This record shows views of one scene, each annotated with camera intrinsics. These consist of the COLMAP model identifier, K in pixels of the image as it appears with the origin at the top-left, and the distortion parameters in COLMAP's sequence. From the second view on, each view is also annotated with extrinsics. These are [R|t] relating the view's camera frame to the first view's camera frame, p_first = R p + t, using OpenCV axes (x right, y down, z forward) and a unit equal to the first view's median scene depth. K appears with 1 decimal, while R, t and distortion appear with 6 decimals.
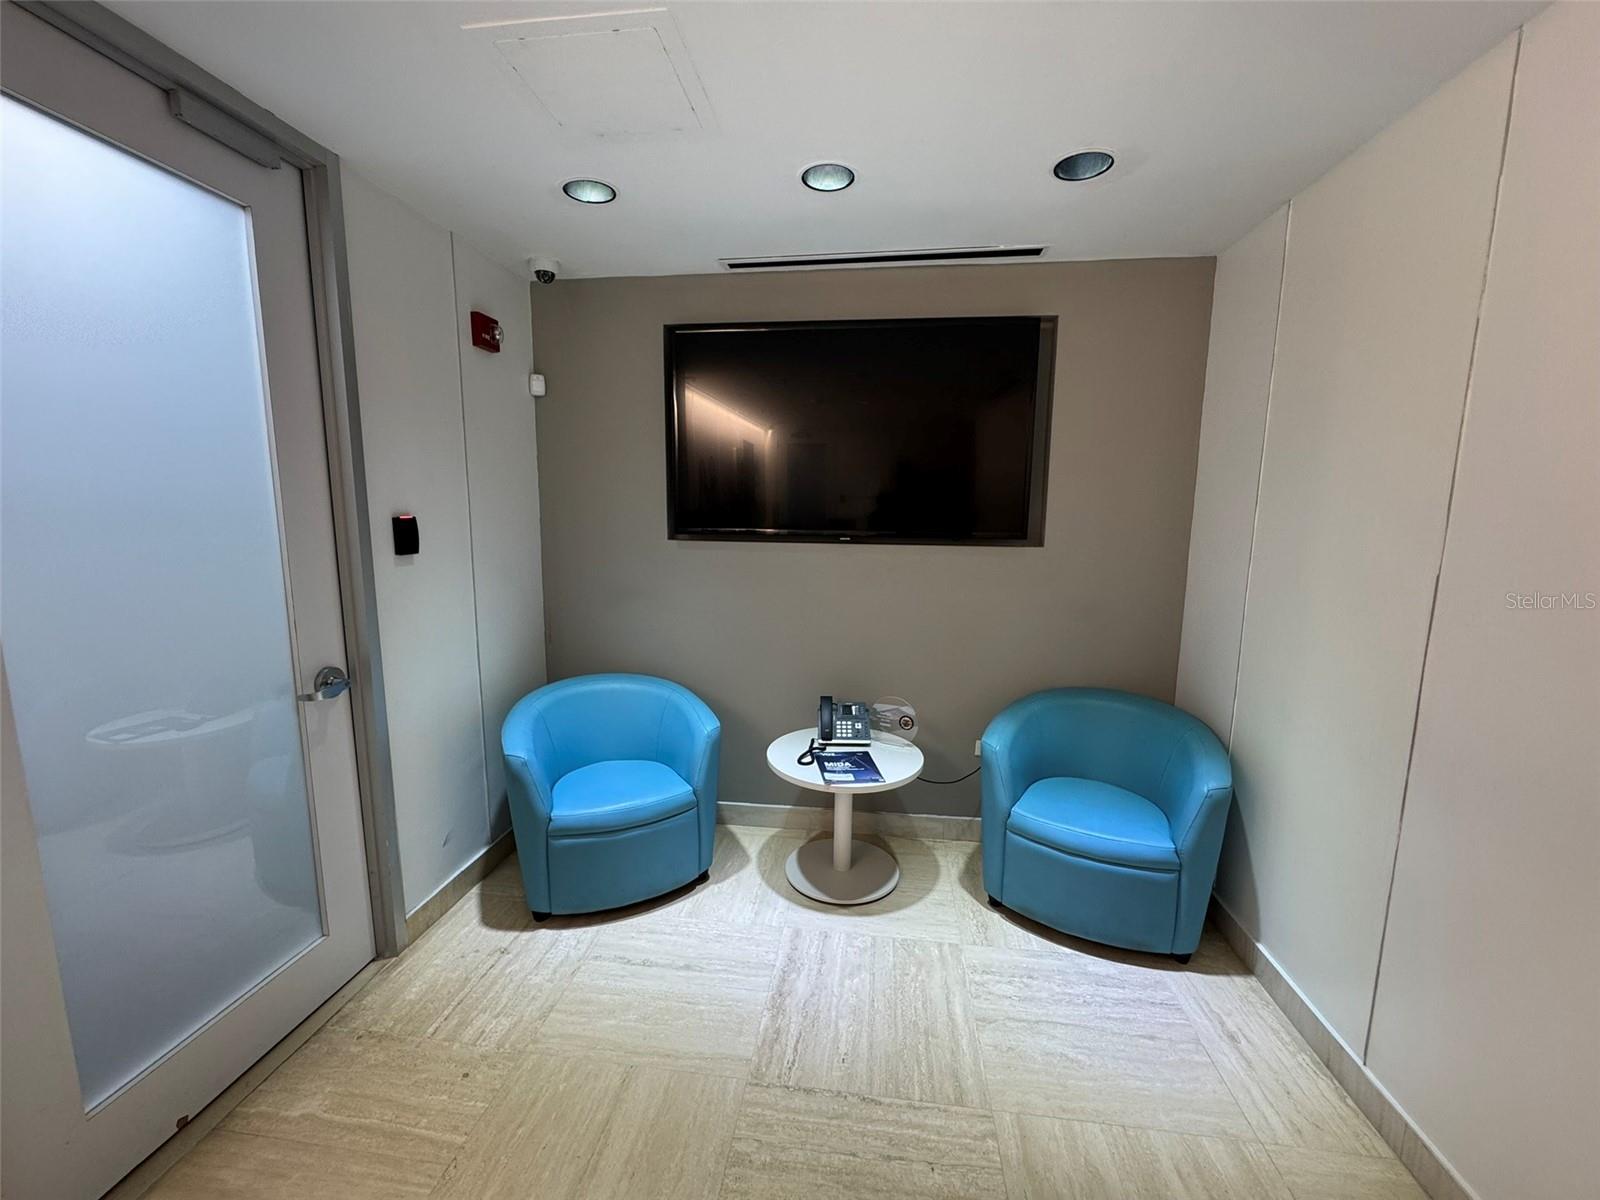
lens RADIAL K [[639.5, 0, 797.9], [0, 639.5, 593.2], [0, 0, 1]] dist [0.002444, -0.001040]
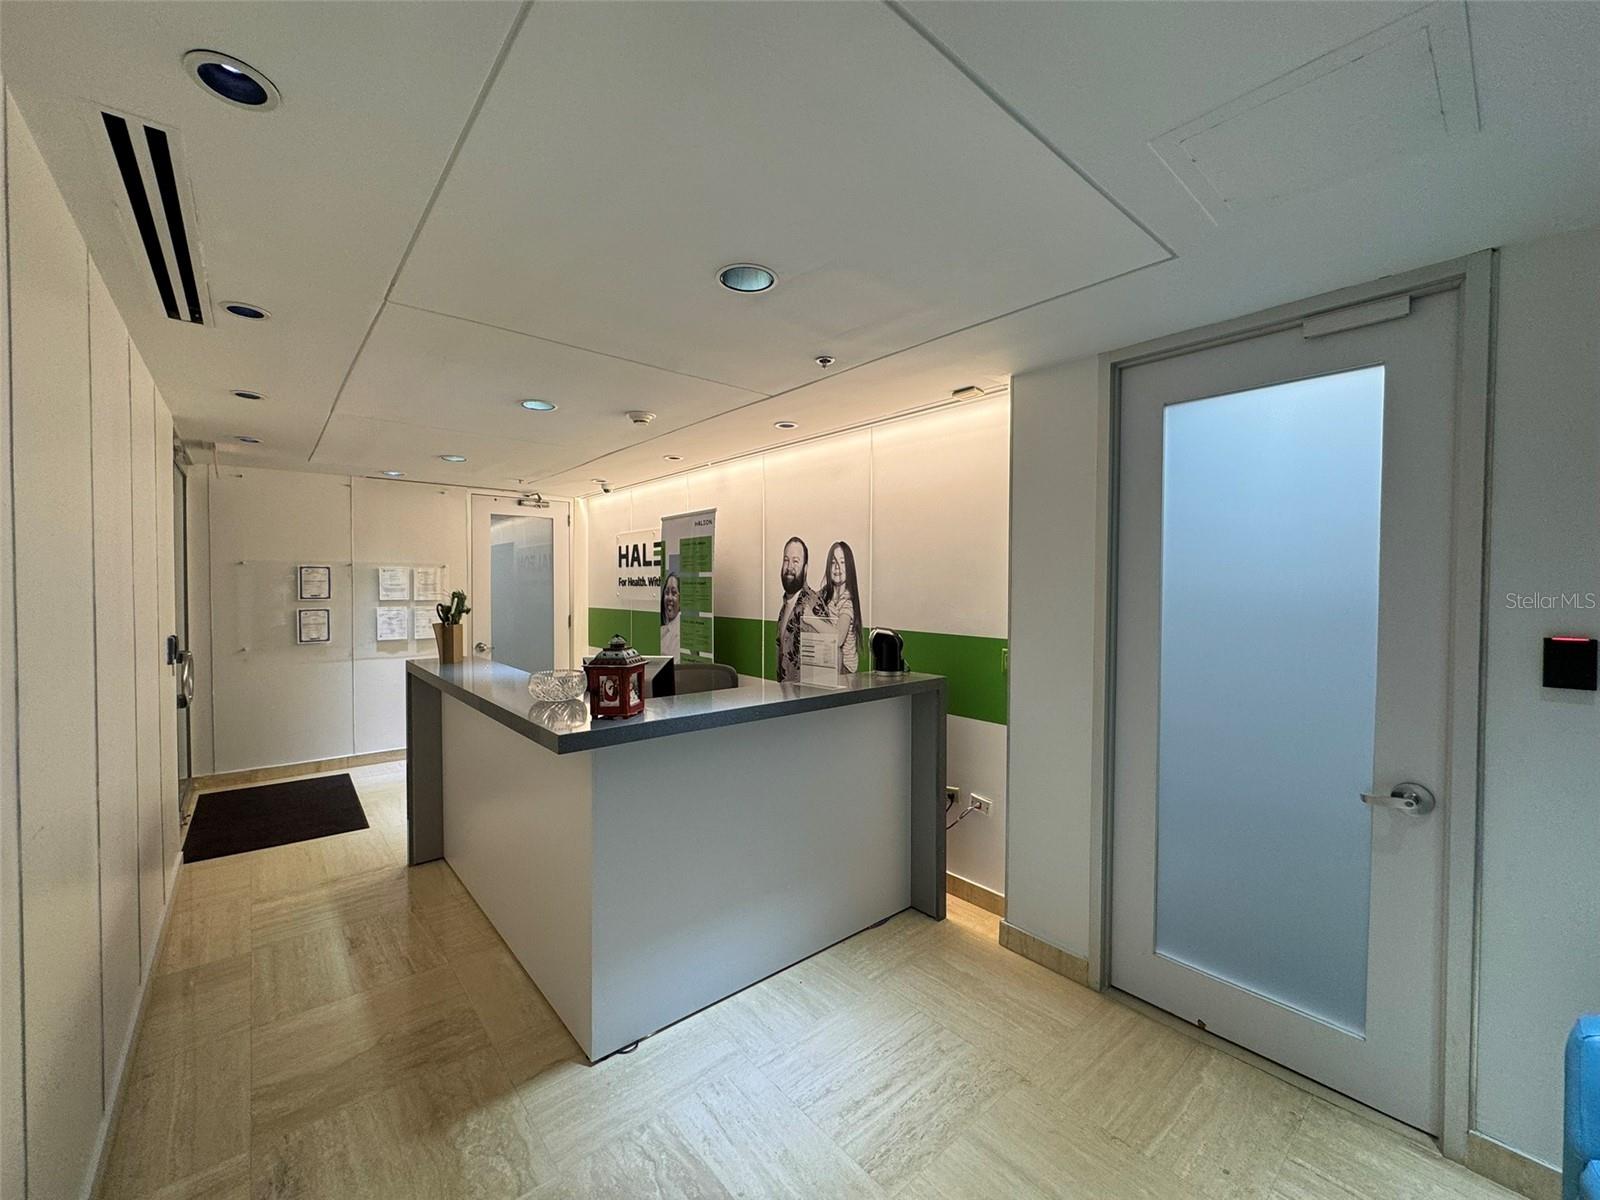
lens RADIAL K [[639.5, 0, 795.2], [0, 639.5, 599.3], [0, 0, 1]] dist [0.002444, -0.001040]
pose [[-0.659211, 0.012880, -0.751848, 0.647692], [-0.104827, 0.988516, 0.108846, -0.178782], [0.744615, 0.150567, -0.650290, 0.947203]]
